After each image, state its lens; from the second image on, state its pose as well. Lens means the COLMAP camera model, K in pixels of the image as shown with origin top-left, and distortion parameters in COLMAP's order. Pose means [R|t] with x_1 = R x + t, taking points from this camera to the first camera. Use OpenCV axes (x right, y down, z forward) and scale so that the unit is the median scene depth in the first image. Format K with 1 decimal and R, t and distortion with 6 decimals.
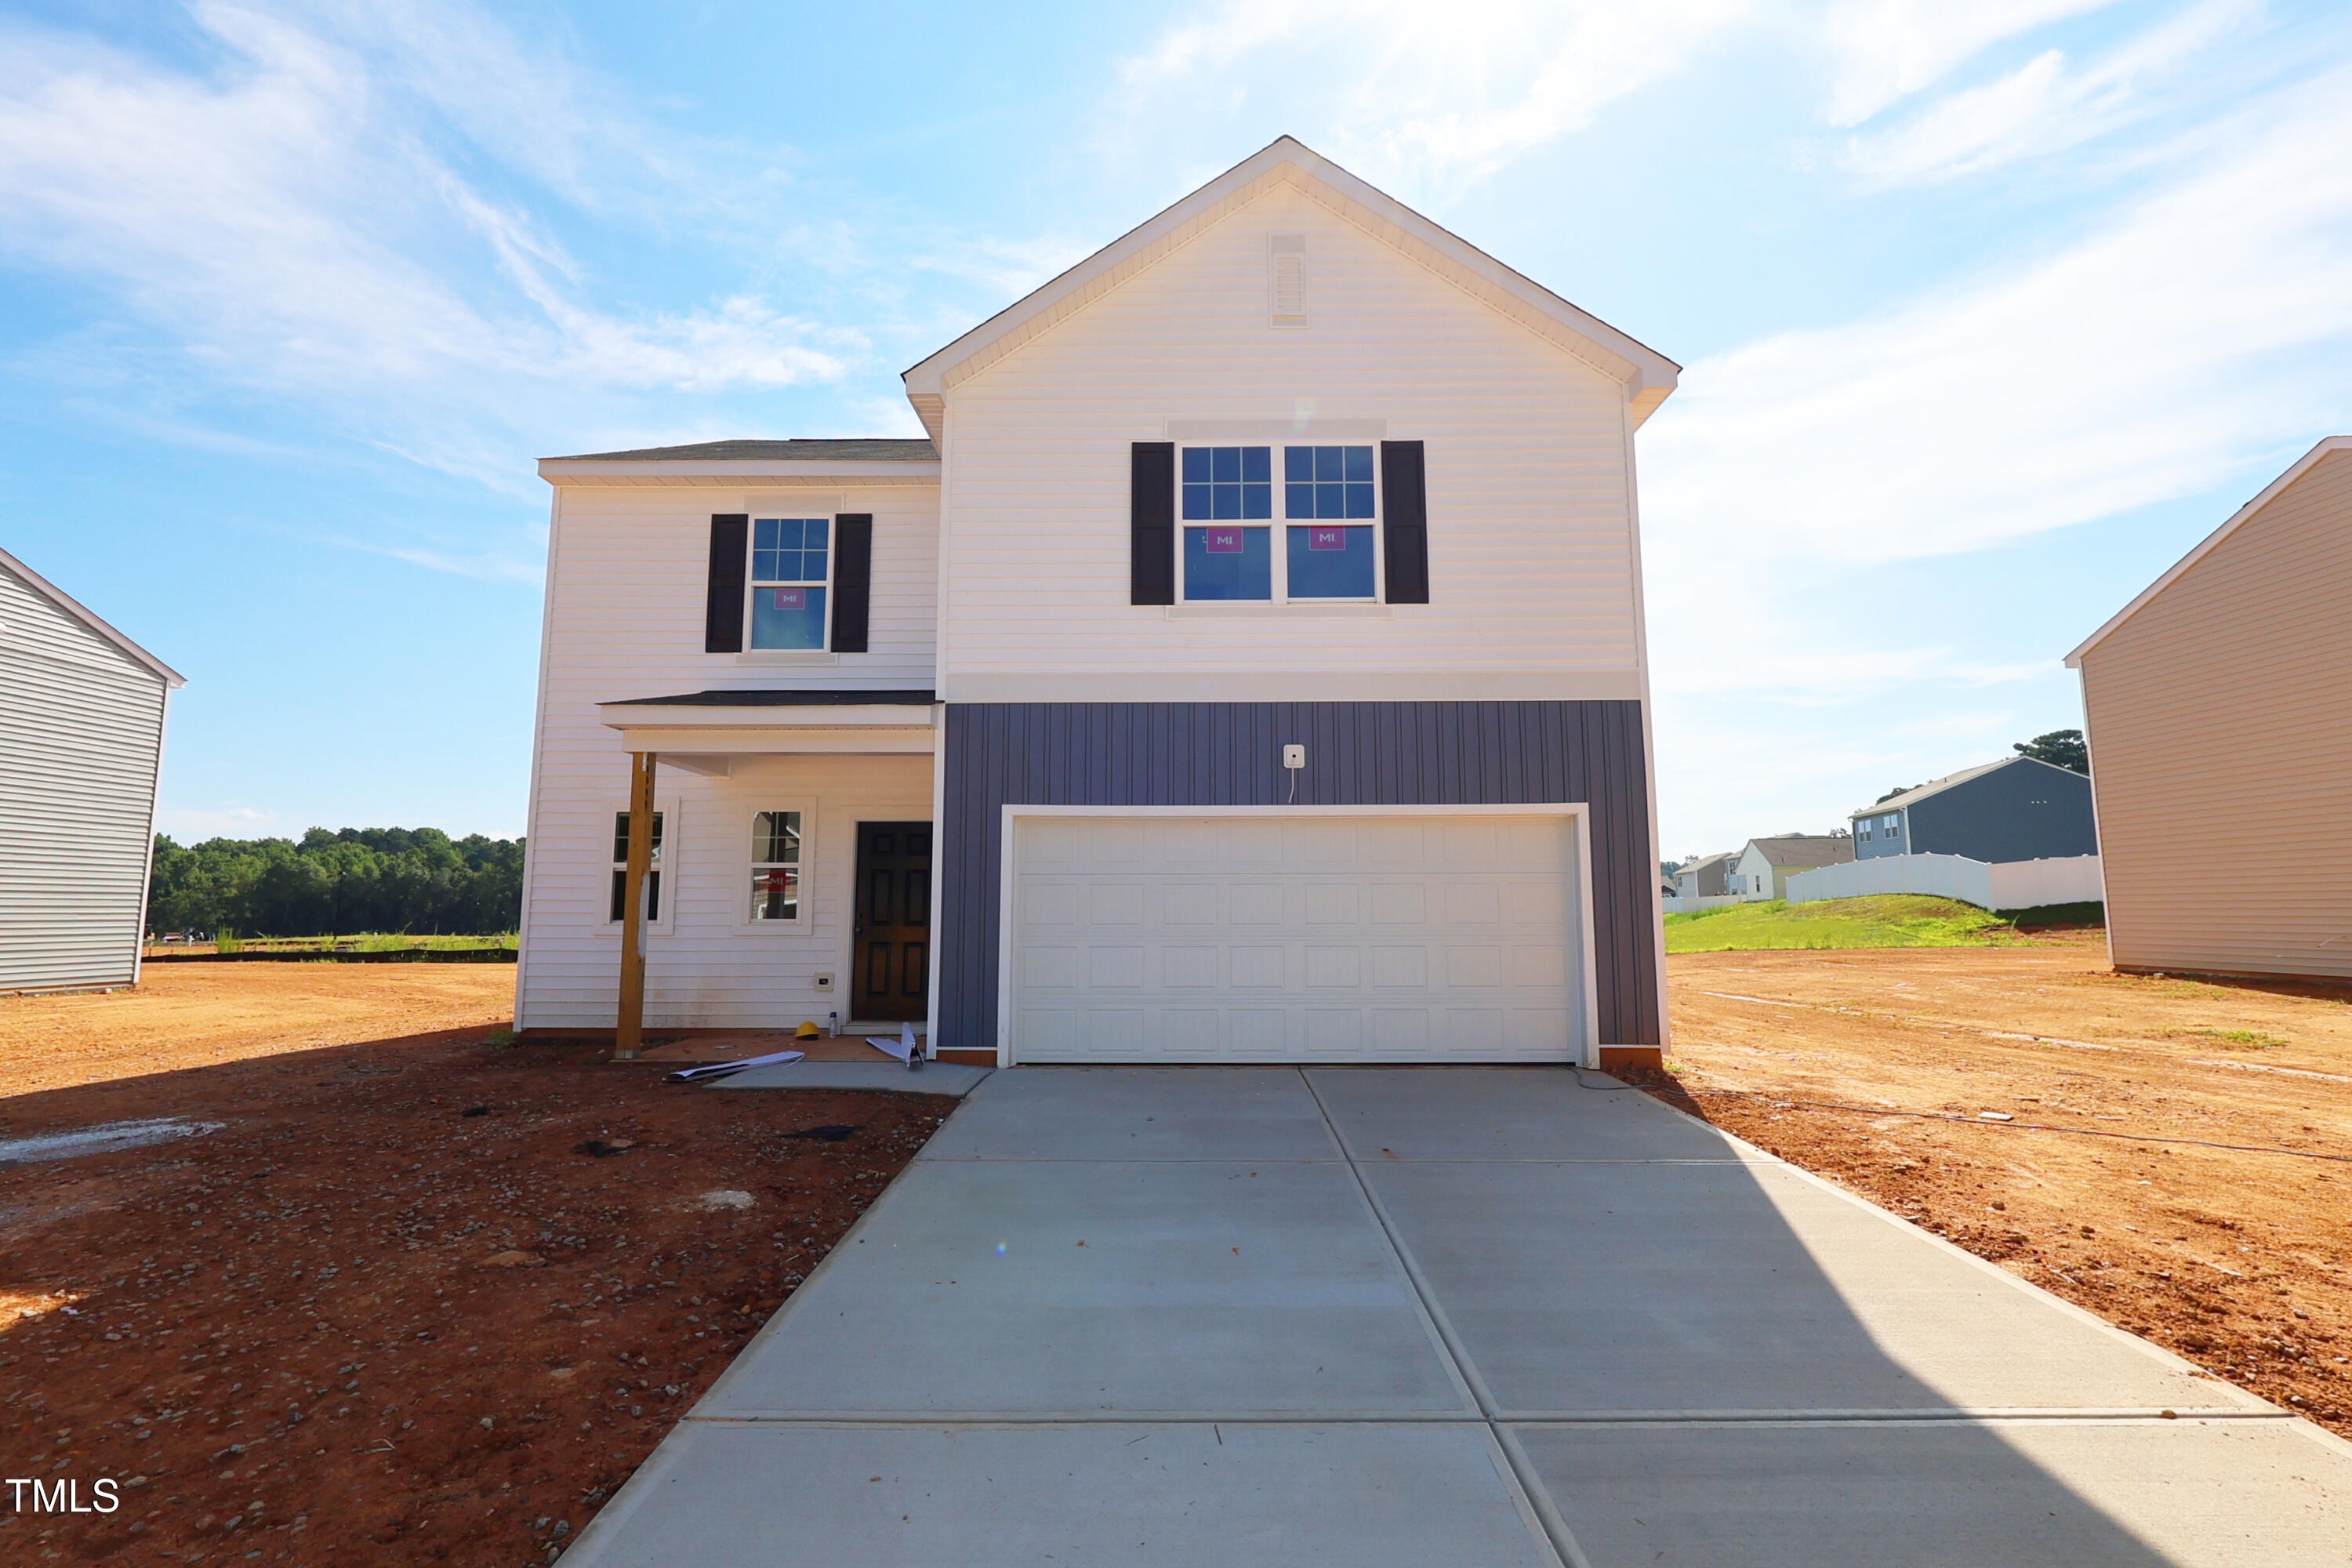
lens RADIAL K [[1093.0, 0, 1176.0], [0, 1093.0, 784.0], [0, 0, 1]] dist [0.002108, 0.000614]
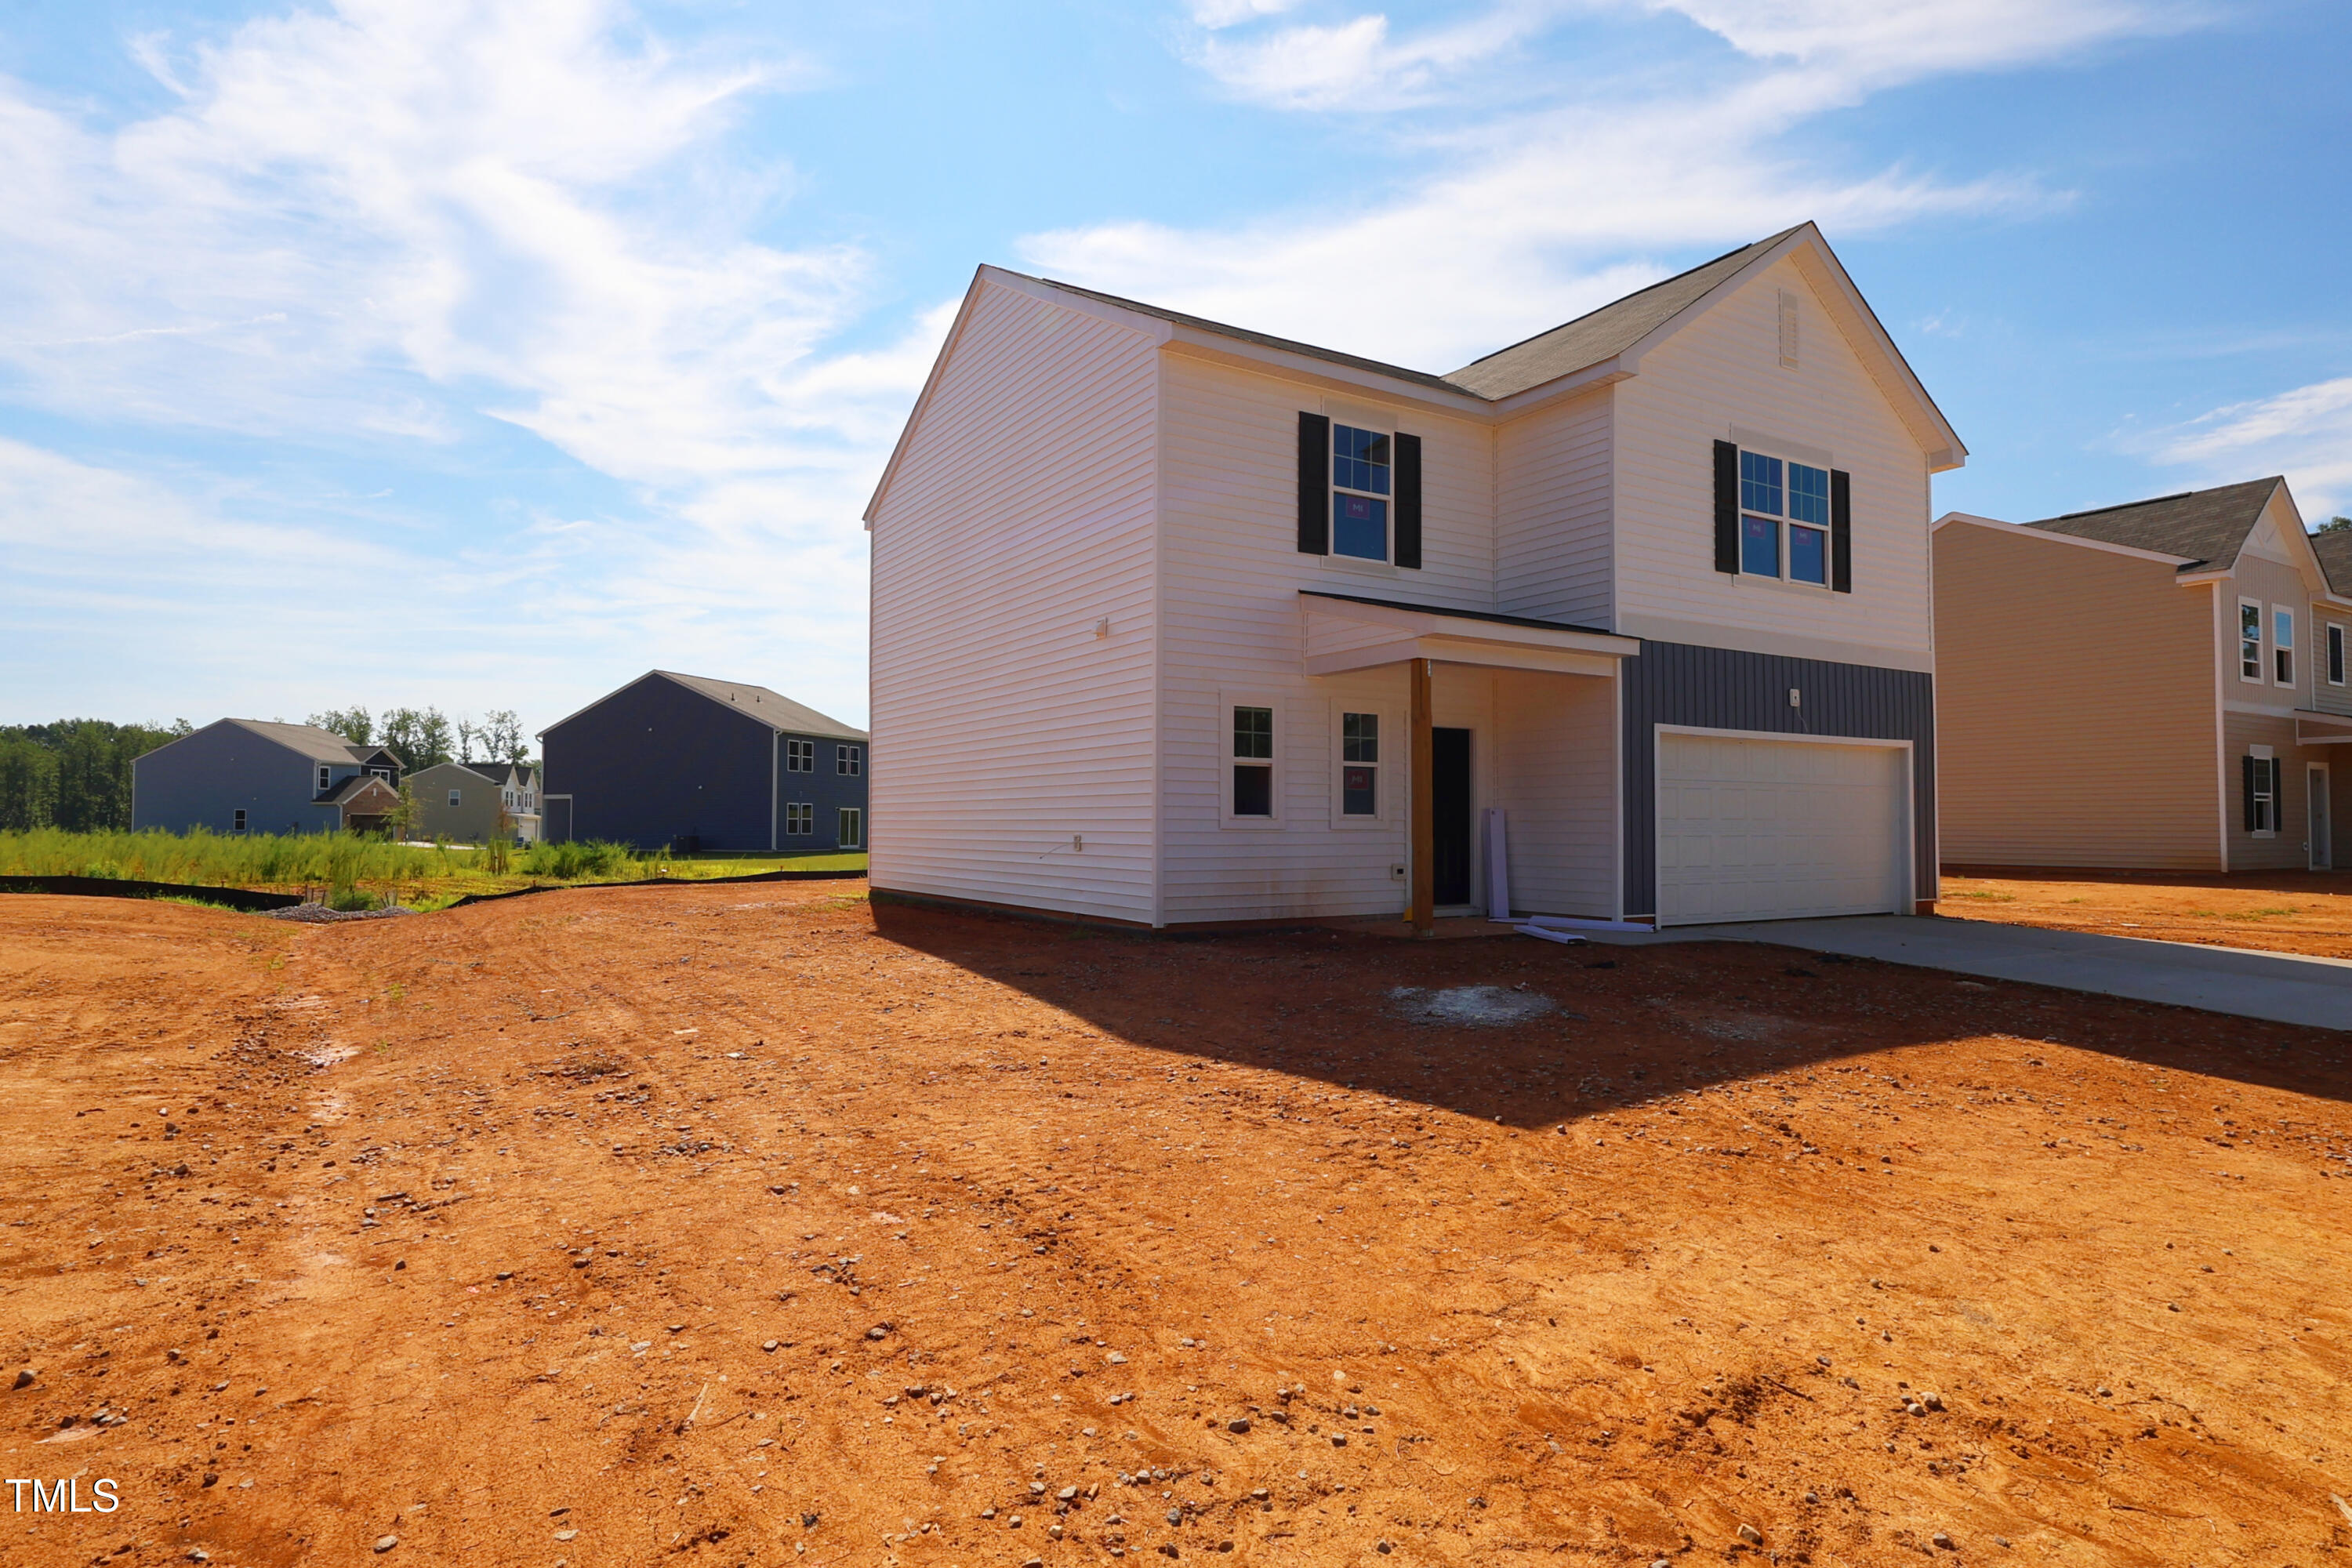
lens RADIAL K [[1282.9, 0, 1176.0], [0, 1282.9, 784.0], [0, 0, 1]] dist [-0.003365, 0.001445]
pose [[0.845420, 0.020530, 0.533708, -1.380604], [-0.065089, 0.995773, 0.064800, 0.028434], [-0.530122, -0.089522, 0.843183, 0.051200]]
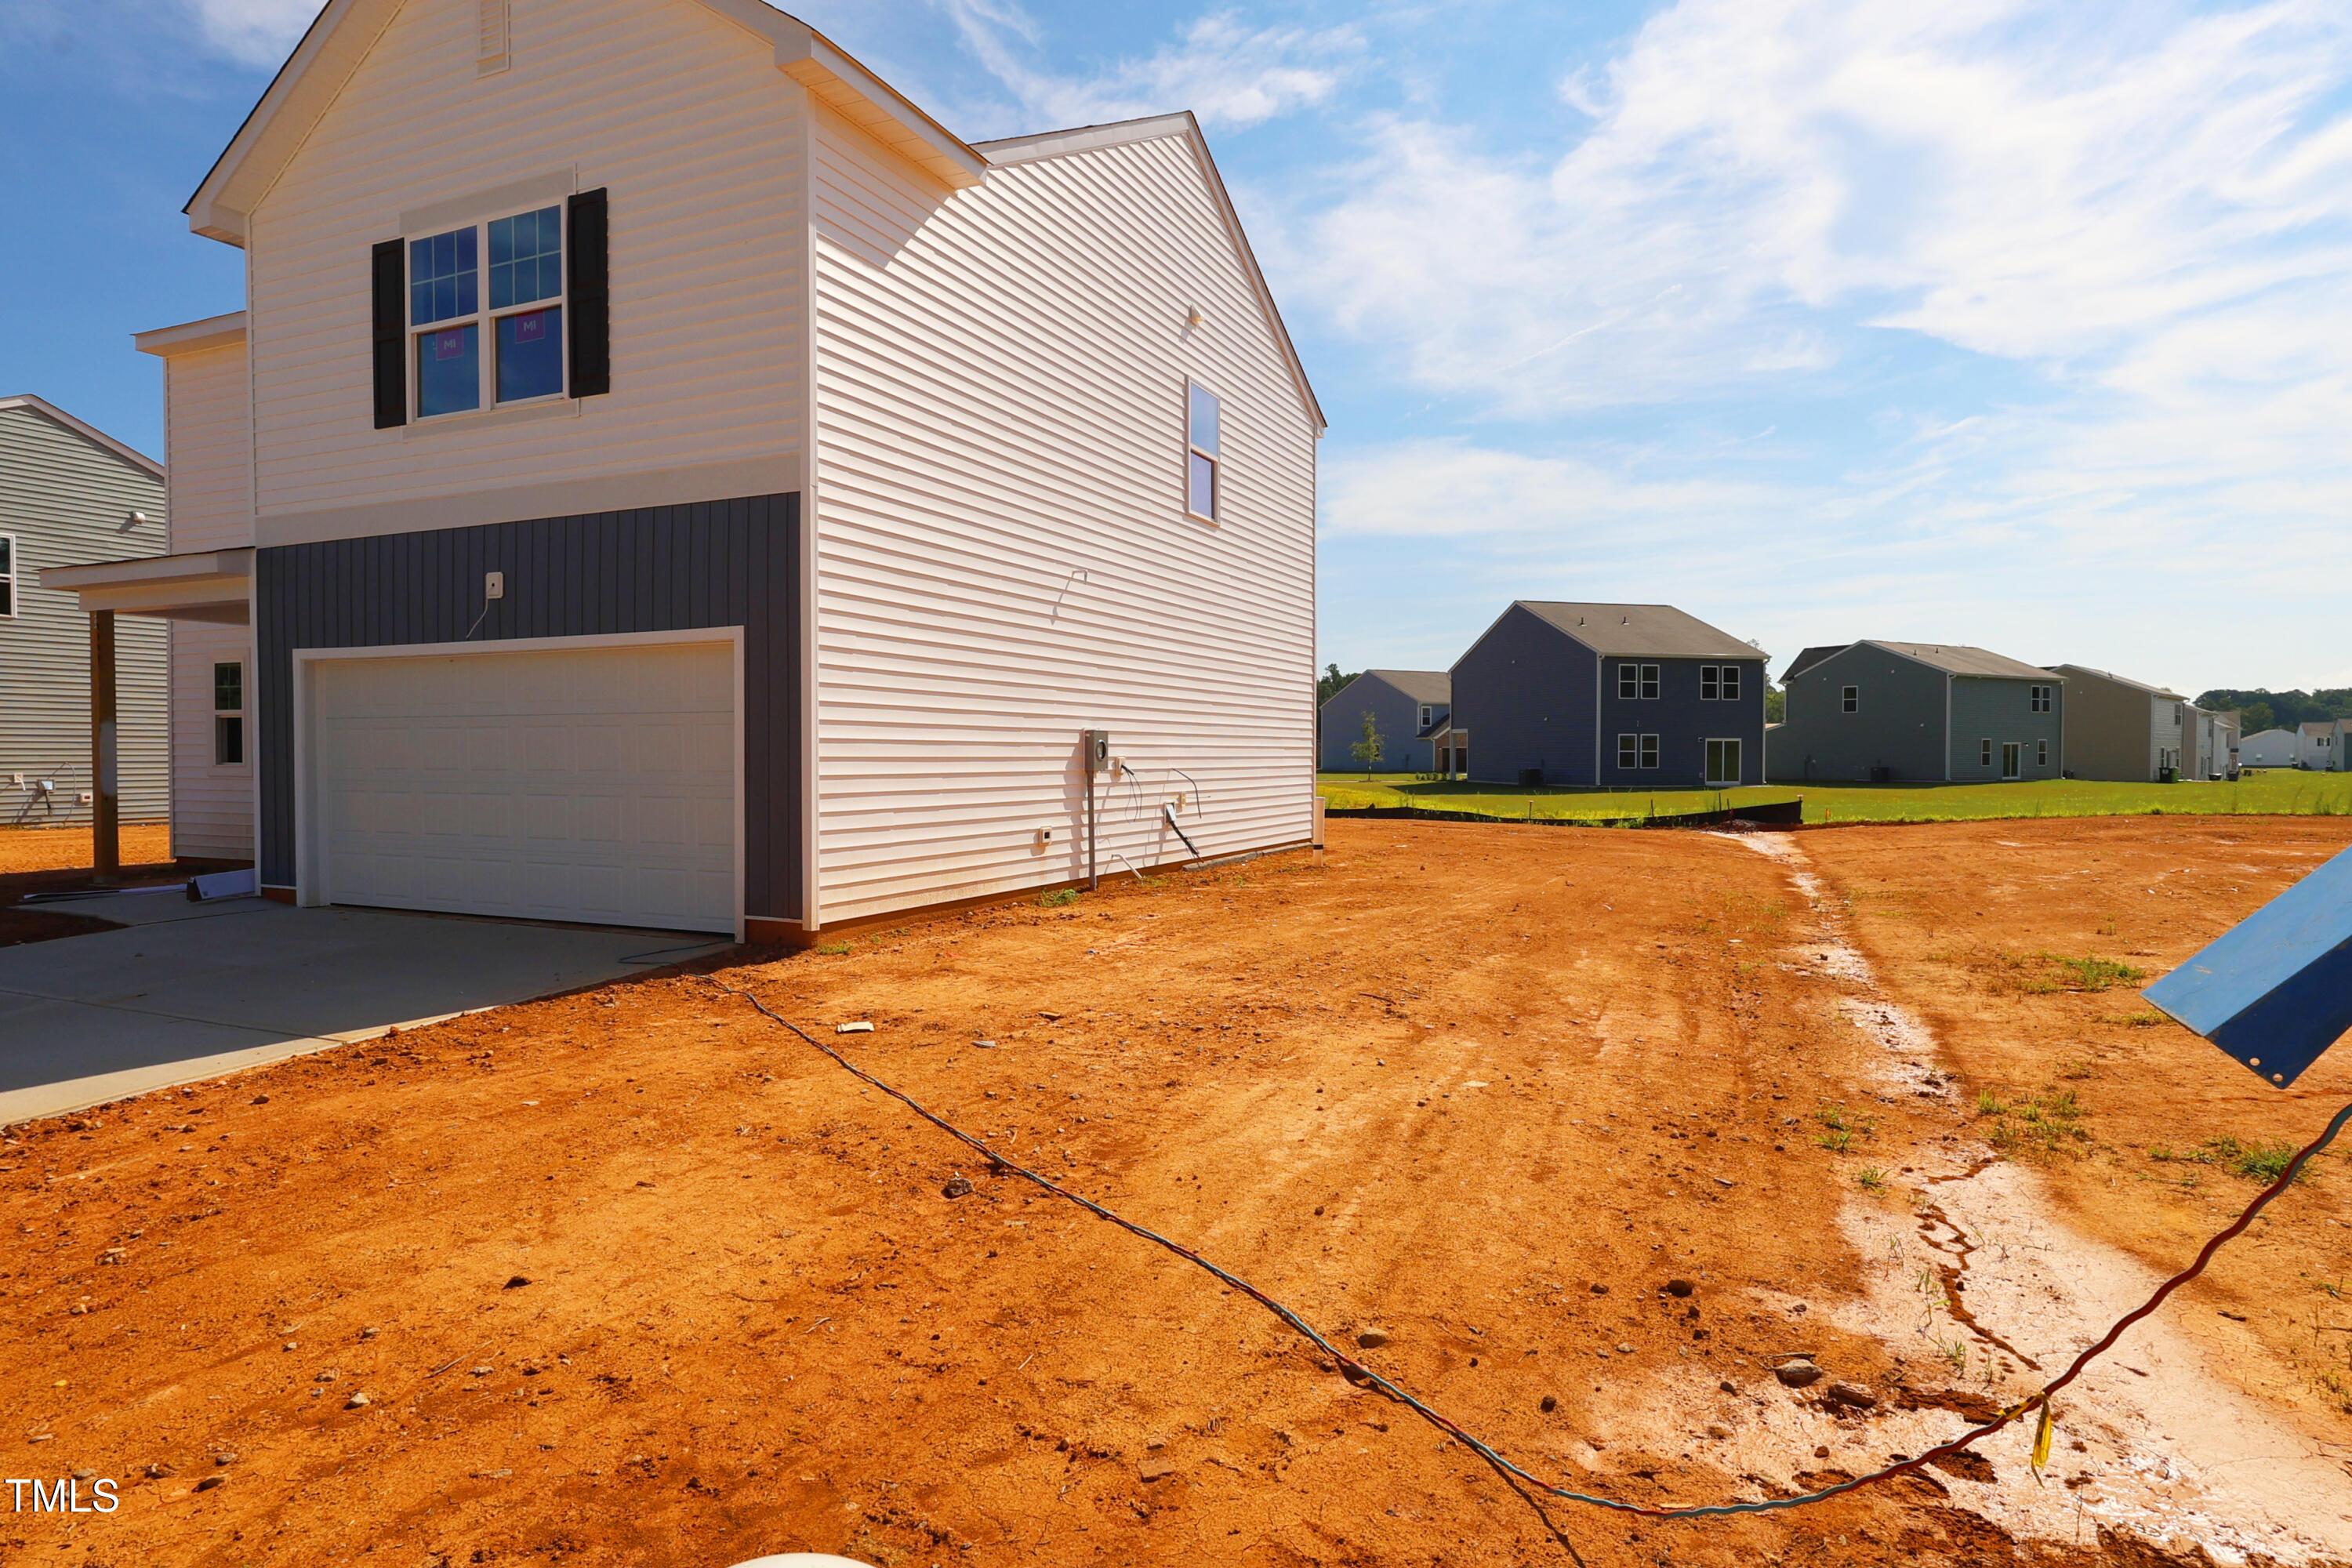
lens RADIAL K [[1322.2, 0, 1176.0], [0, 1322.2, 784.0], [0, 0, 1]] dist [0.006209, 0.000880]
pose [[0.910349, 0.011928, -0.413669, 1.061123], [0.045824, 0.990532, 0.129405, 0.021308], [0.411296, -0.136759, 0.901184, 0.221557]]
